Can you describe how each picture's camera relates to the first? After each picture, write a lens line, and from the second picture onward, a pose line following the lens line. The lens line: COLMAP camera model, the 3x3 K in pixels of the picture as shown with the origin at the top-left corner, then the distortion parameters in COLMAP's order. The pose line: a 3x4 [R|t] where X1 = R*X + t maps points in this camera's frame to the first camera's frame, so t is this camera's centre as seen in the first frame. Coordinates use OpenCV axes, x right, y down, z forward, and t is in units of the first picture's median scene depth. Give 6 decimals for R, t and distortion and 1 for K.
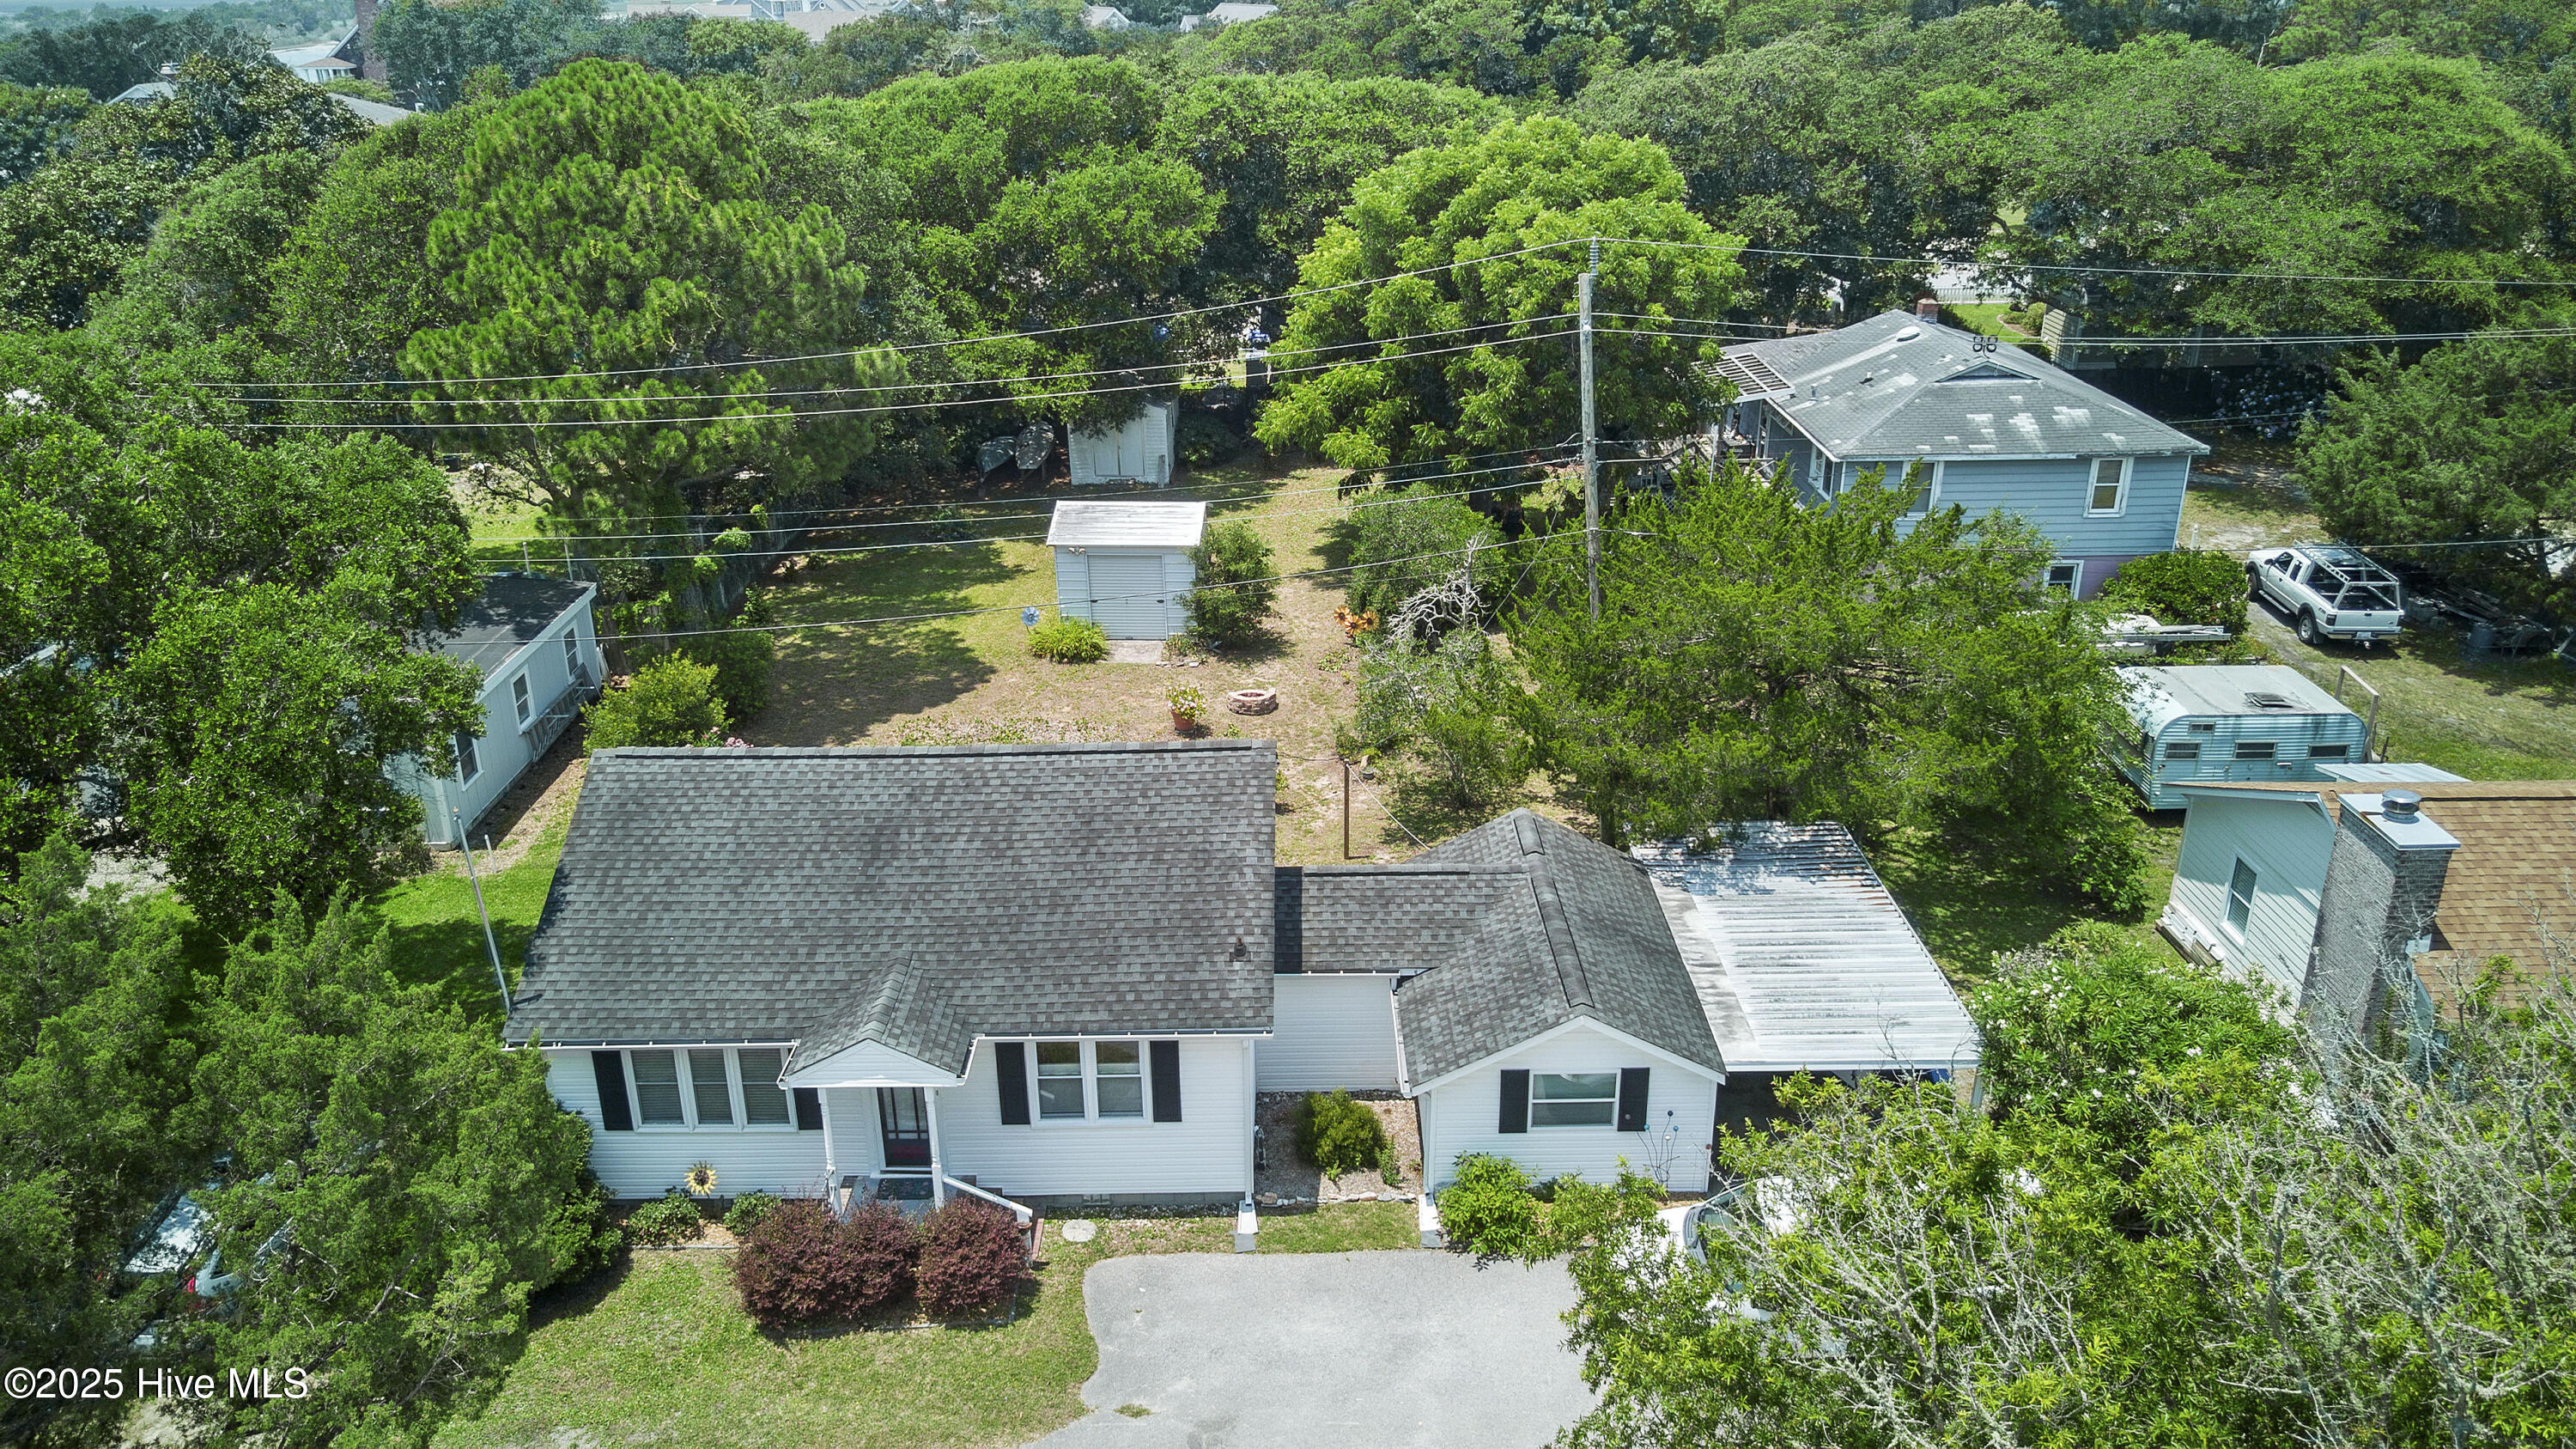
lens RADIAL K [[1899.2, 0, 1287.0], [0, 1899.2, 700.6], [0, 0, 1]] dist [0.006657, 0.009113]
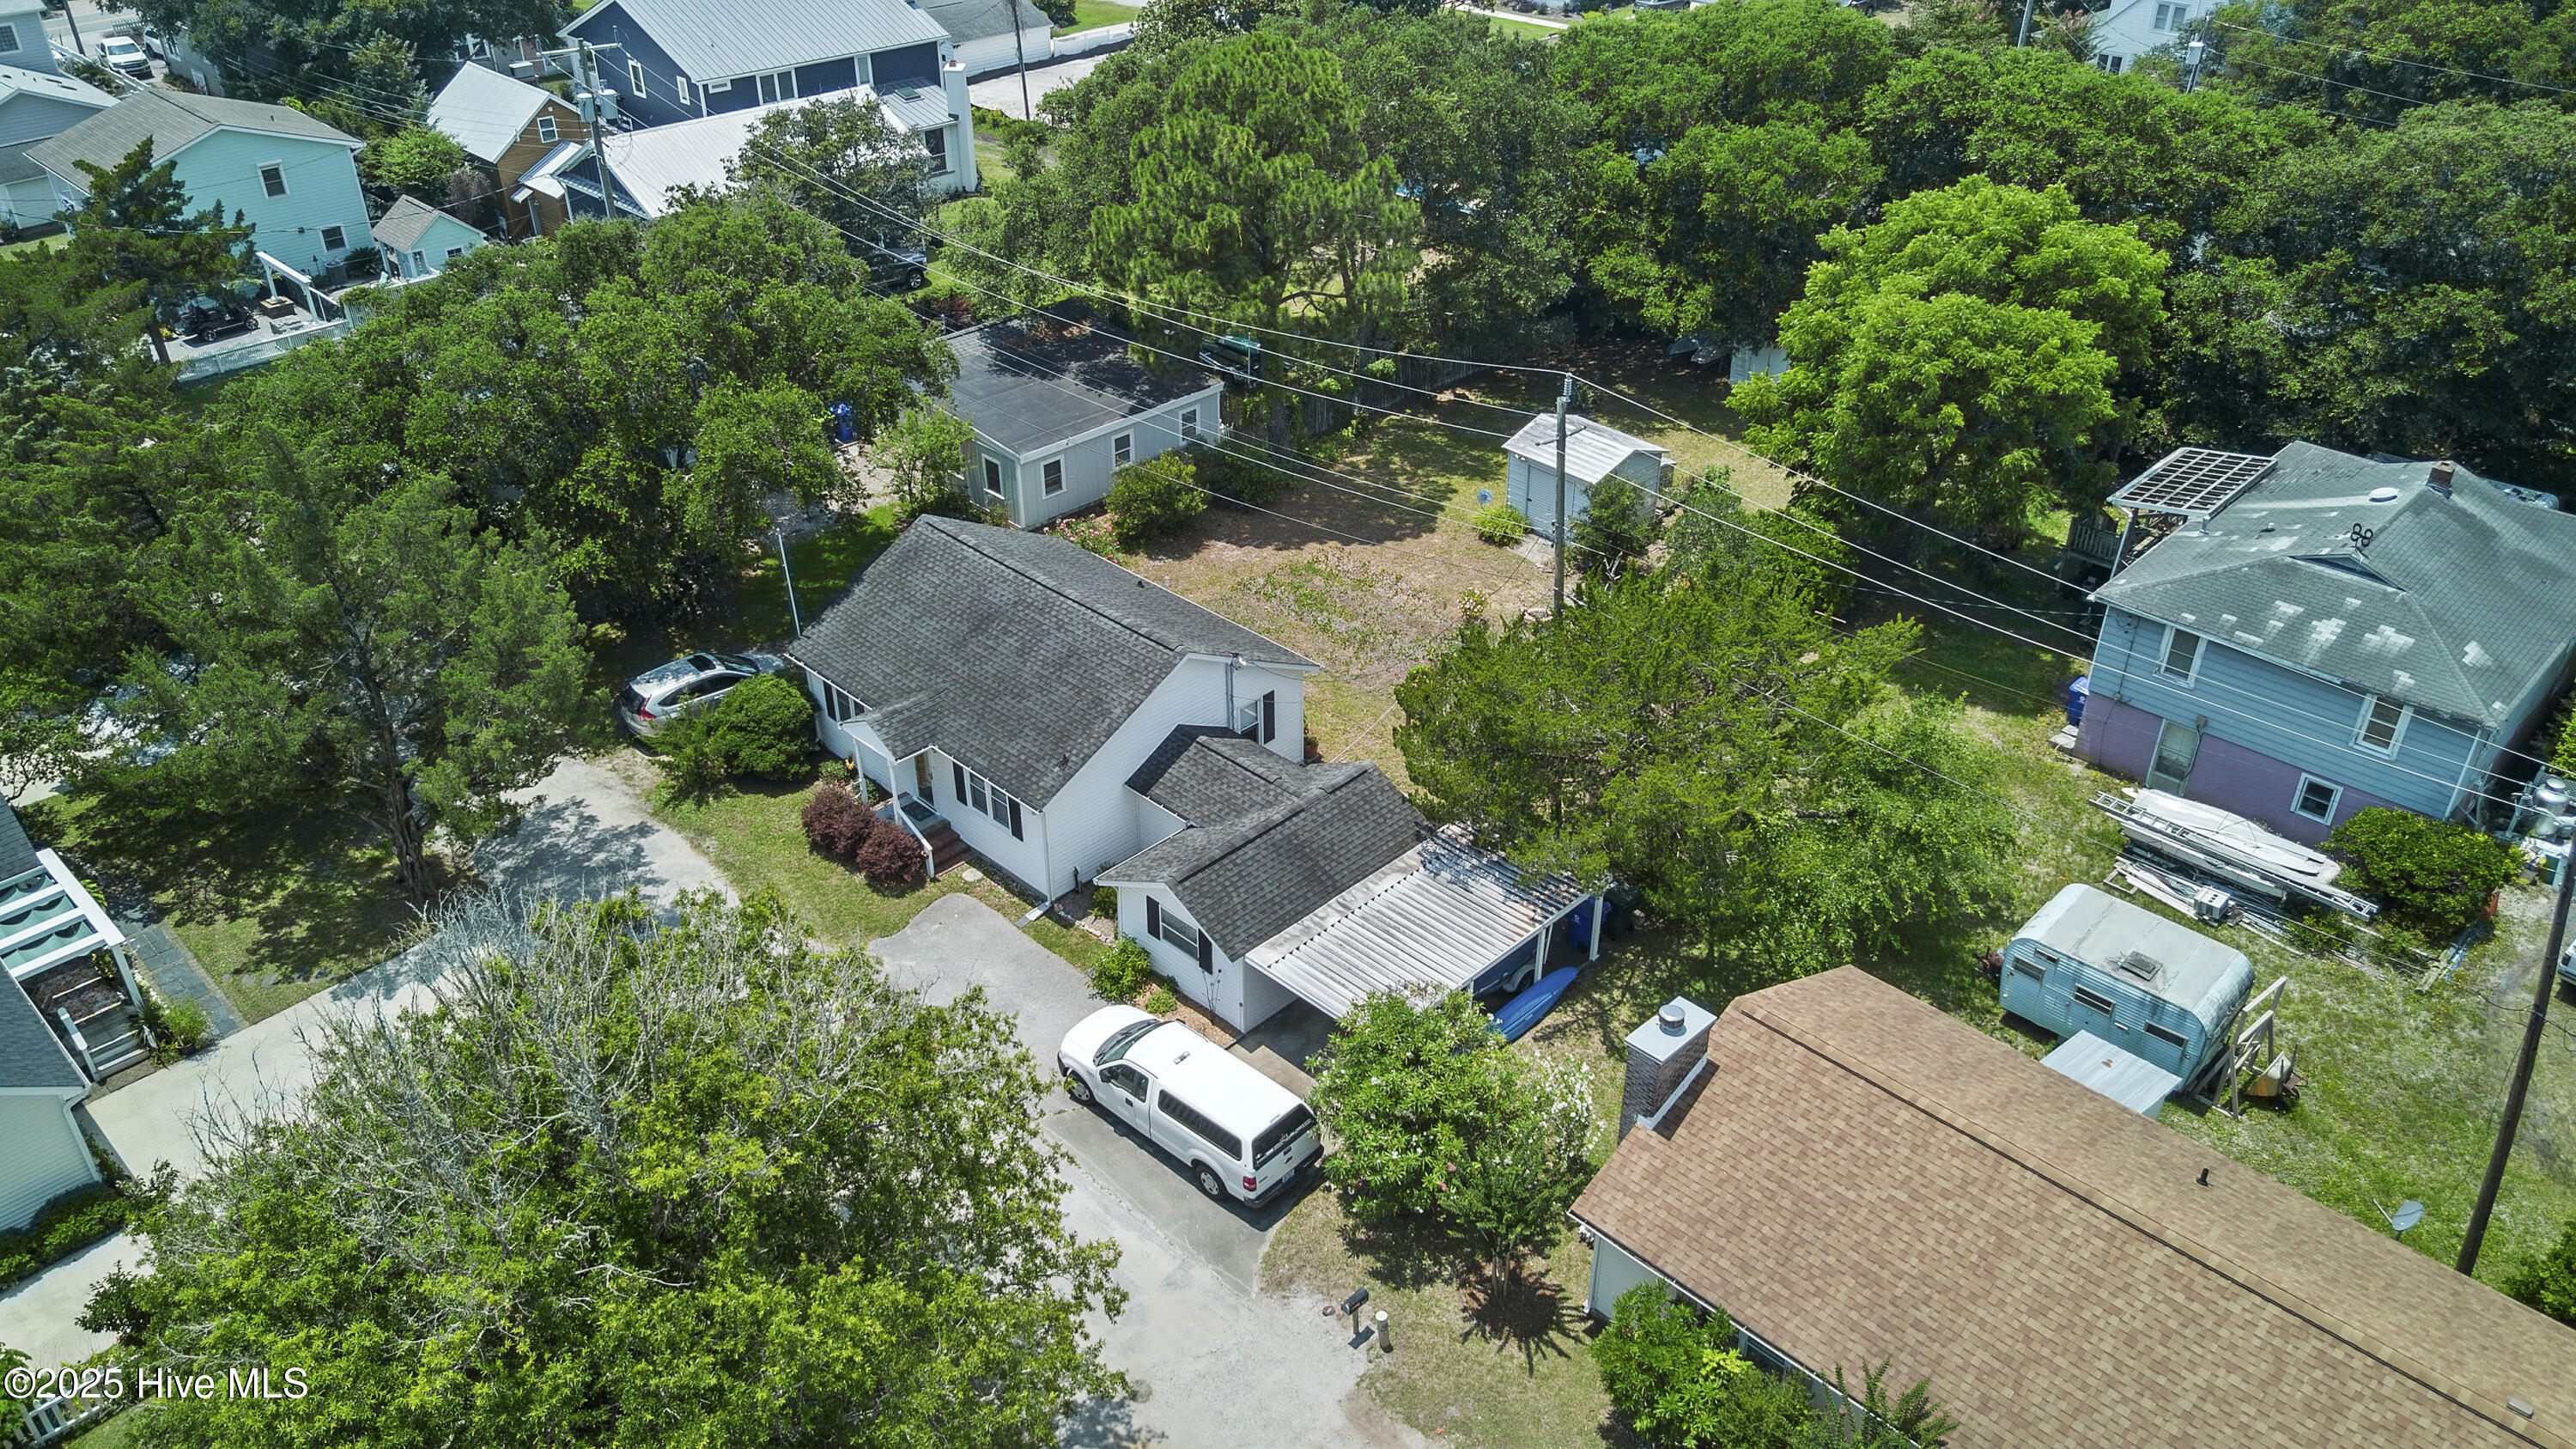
lens RADIAL K [[1901.8, 0, 1288.0], [0, 1901.8, 724.5], [0, 0, 1]] dist [0.003028, 0.025733]
pose [[0.707377, 0.383302, -0.593884, 0.698034], [-0.267058, 0.922853, 0.277529, -0.263421], [0.654445, -0.037716, 0.755169, -0.072389]]
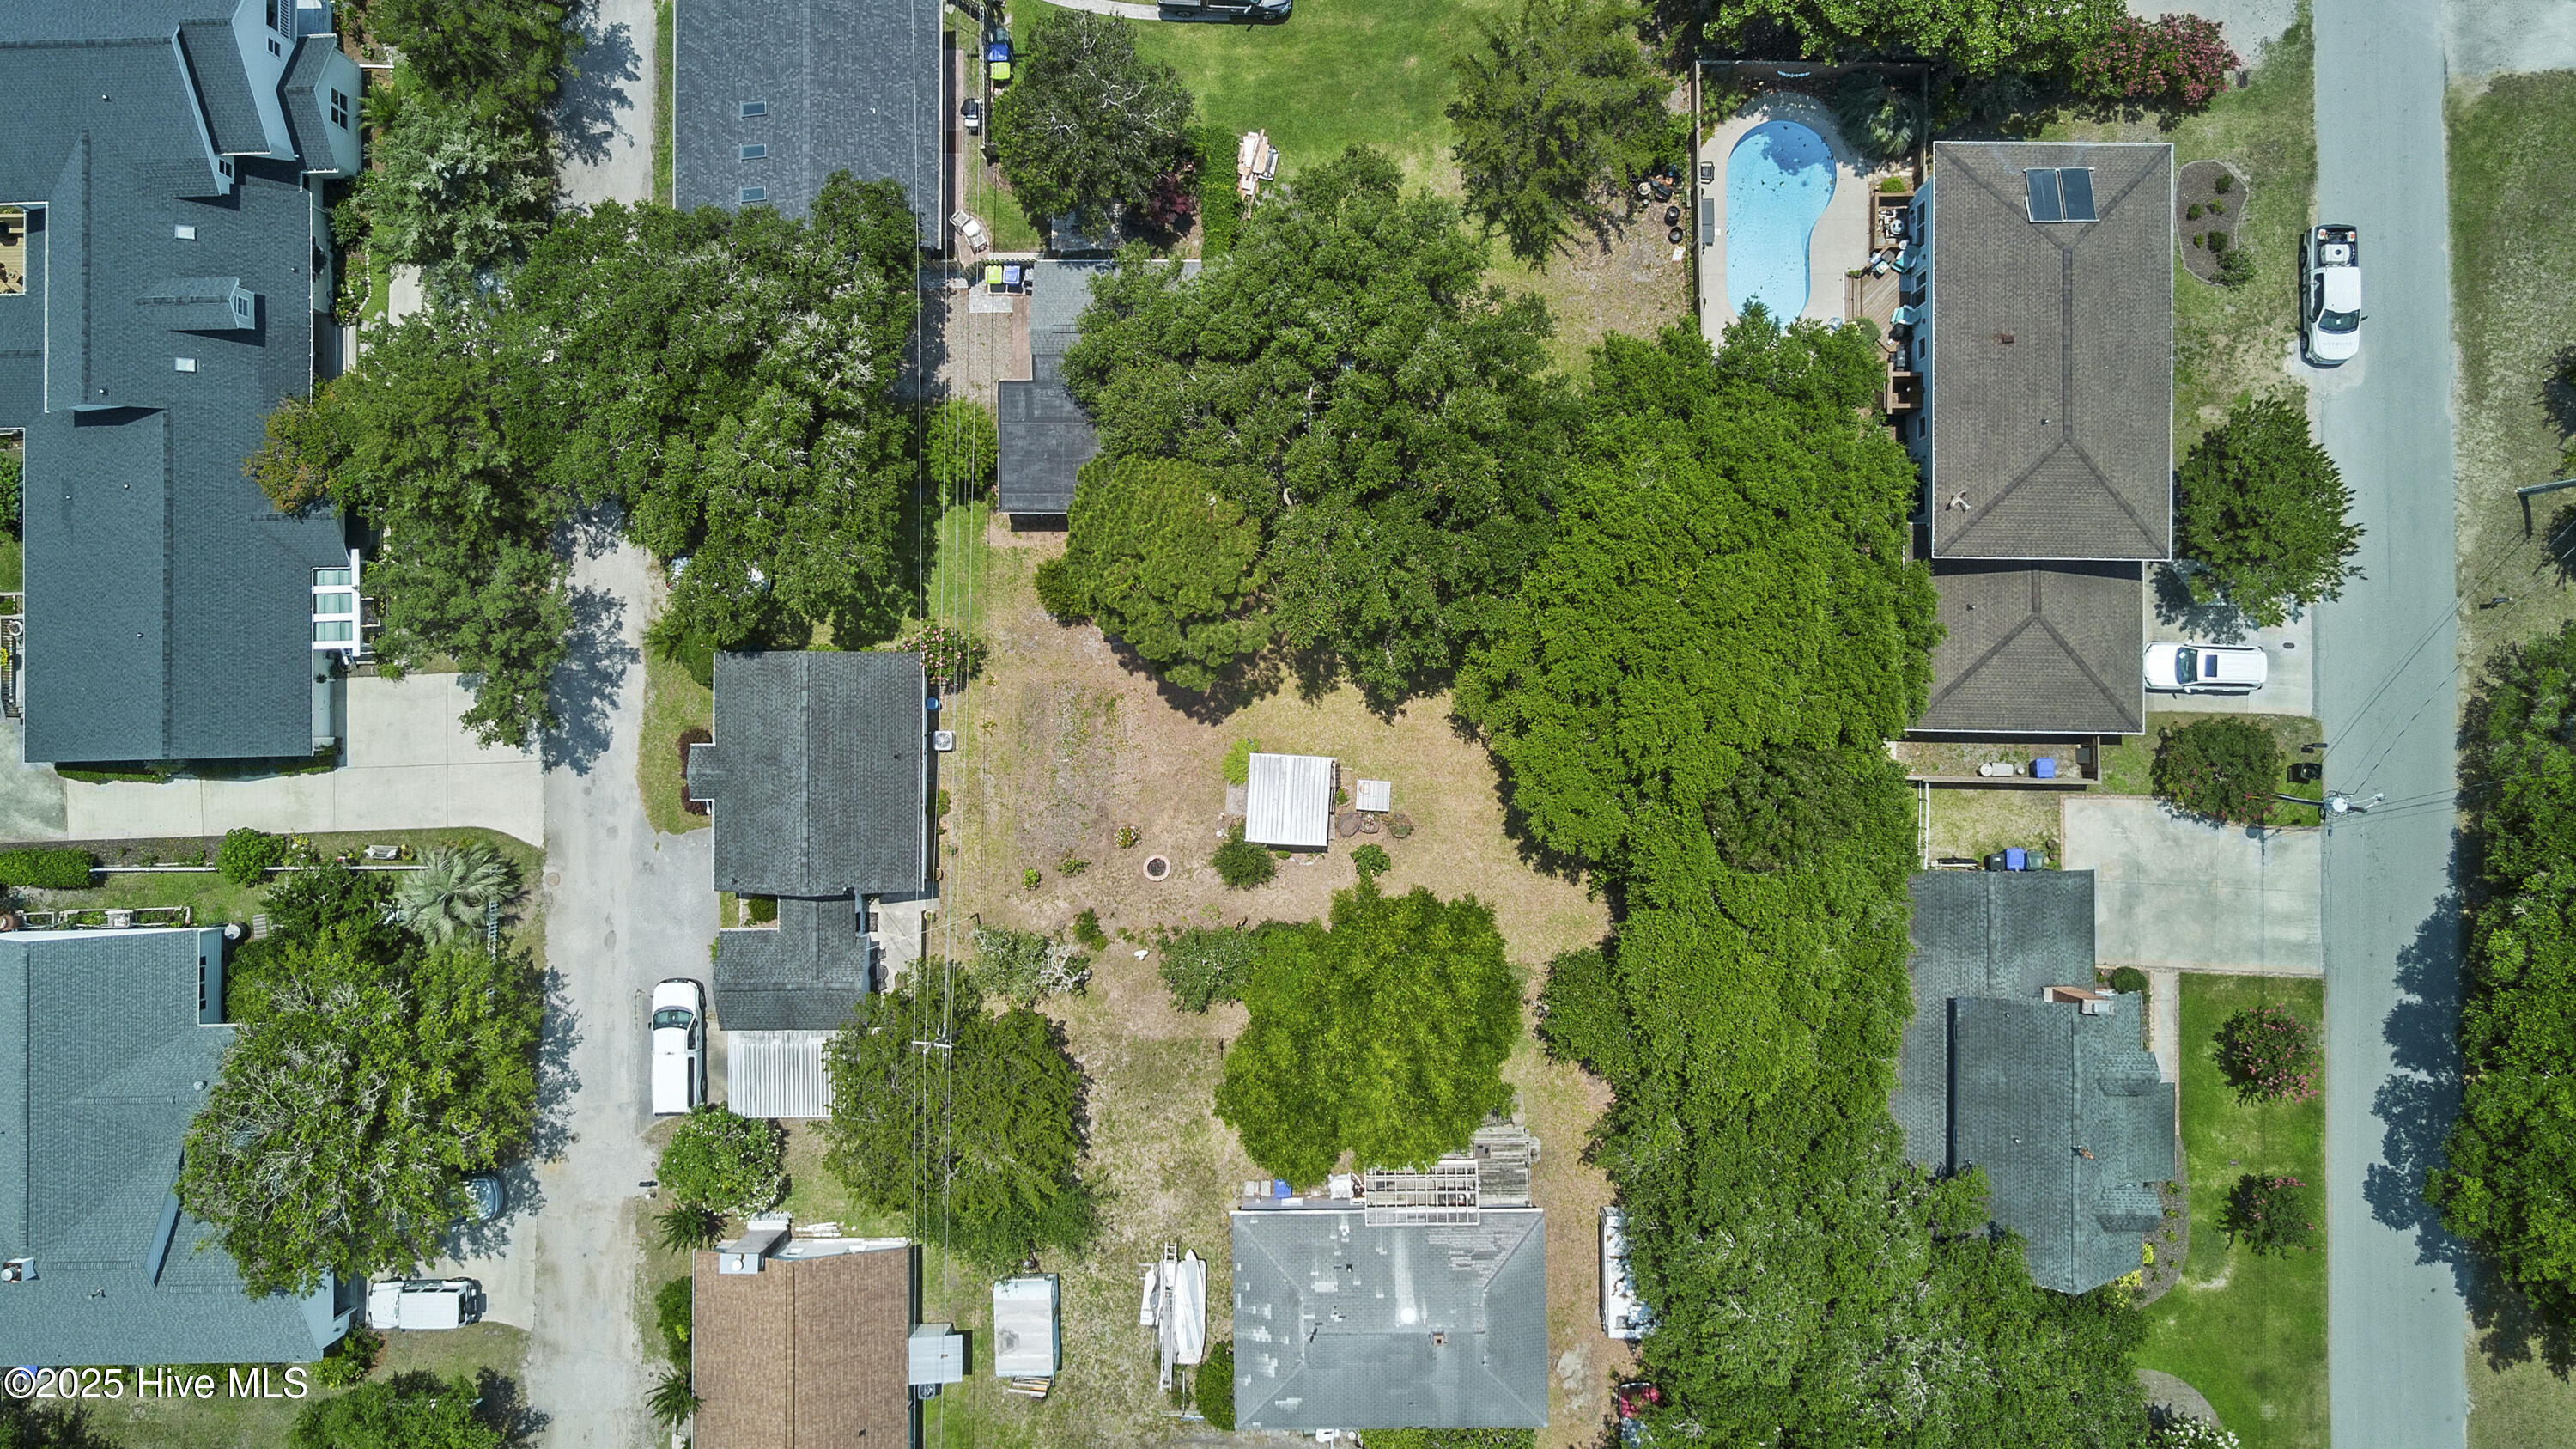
lens RADIAL K [[1958.0, 0, 1283.9], [0, 1958.0, 659.1], [0, 0, 1]] dist [0.006042, 0.007141]
pose [[0.005917, 0.999866, -0.015261, -0.218248], [-0.346152, 0.016366, 0.938036, -2.082125], [0.938160, -0.000268, 0.346202, 0.476417]]
